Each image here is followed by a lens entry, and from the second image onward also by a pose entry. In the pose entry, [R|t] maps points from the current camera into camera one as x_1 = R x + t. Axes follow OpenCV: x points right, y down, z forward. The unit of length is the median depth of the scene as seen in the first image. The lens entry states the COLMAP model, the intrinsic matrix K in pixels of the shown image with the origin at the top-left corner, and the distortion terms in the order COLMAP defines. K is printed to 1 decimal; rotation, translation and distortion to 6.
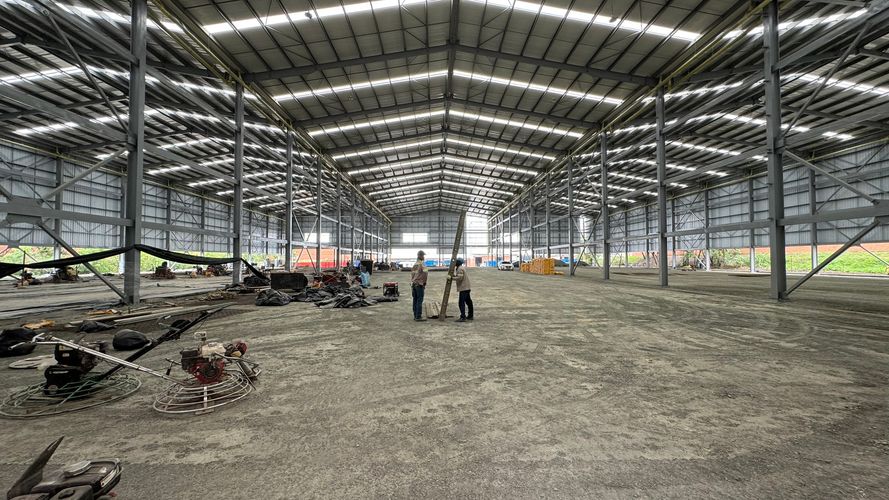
lens RADIAL K [[356.0, 0, 444.2], [0, 356.0, 251.8], [0, 0, 1]] dist [0.000809, 0.000516]
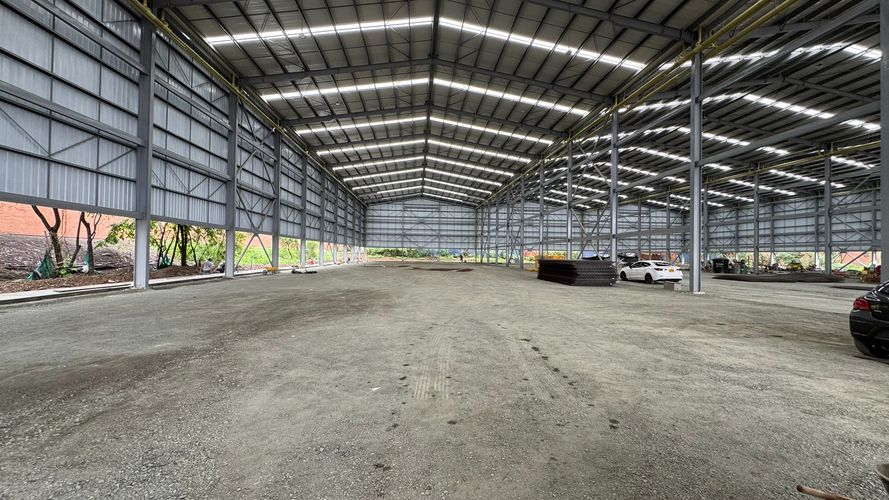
lens RADIAL K [[356.0, 0, 444.2], [0, 356.0, 251.8], [0, 0, 1]] dist [0.000809, 0.000516]
pose [[0.998554, 0.018314, 0.050552, 0.008943], [-0.019047, 0.999720, 0.014048, -0.000405], [-0.050280, -0.014991, 0.998623, -0.080047]]
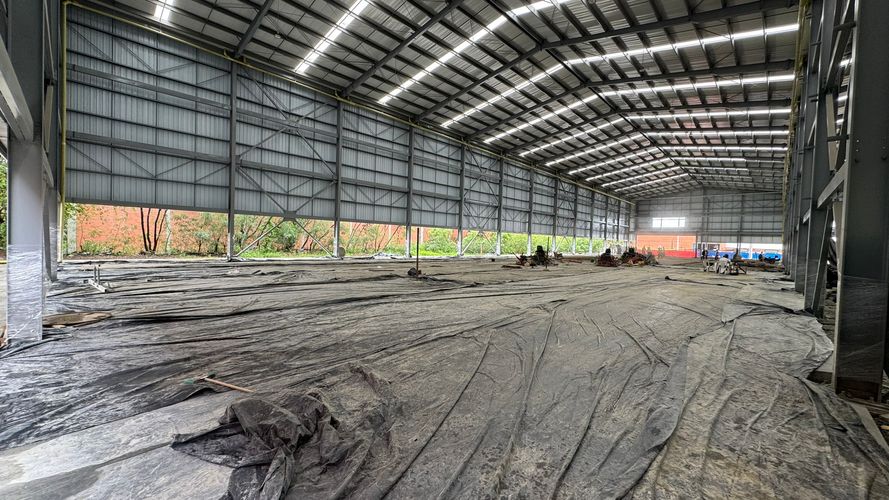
lens RADIAL K [[356.0, 0, 444.2], [0, 356.0, 251.8], [0, 0, 1]] dist [0.000809, 0.000516]
pose [[0.710410, 0.046059, -0.702279, 0.415178], [-0.018042, 0.998720, 0.047251, -0.002475], [0.703557, -0.020897, 0.710332, 0.005210]]
